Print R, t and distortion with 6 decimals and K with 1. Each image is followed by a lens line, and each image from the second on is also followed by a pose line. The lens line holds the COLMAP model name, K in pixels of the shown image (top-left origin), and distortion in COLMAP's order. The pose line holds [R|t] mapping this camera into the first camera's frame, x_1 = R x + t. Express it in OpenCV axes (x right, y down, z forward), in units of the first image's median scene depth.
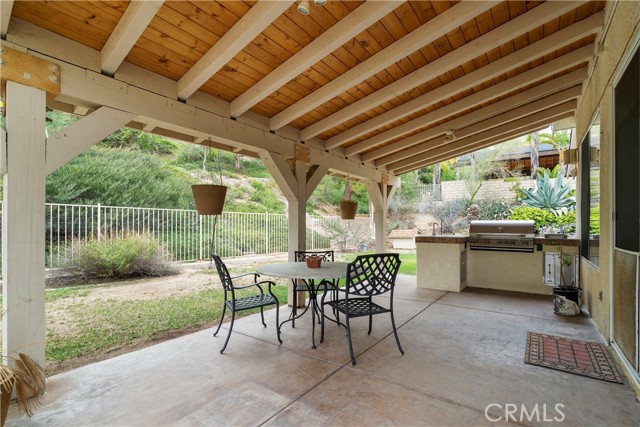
lens RADIAL K [[293.5, 0, 318.2], [0, 293.5, 218.2], [0, 0, 1]] dist [0.001295, 0.002401]
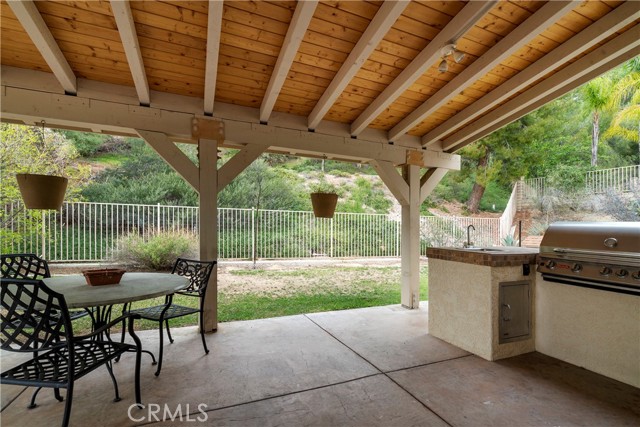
lens RADIAL K [[293.5, 0, 315.0], [0, 293.5, 229.1], [0, 0, 1]] dist [0.001295, 0.002401]
pose [[0.863360, 0.022968, -0.504066, 0.295933], [-0.006283, 0.999375, 0.034775, 0.005562], [0.504550, -0.026856, 0.862965, 0.264185]]
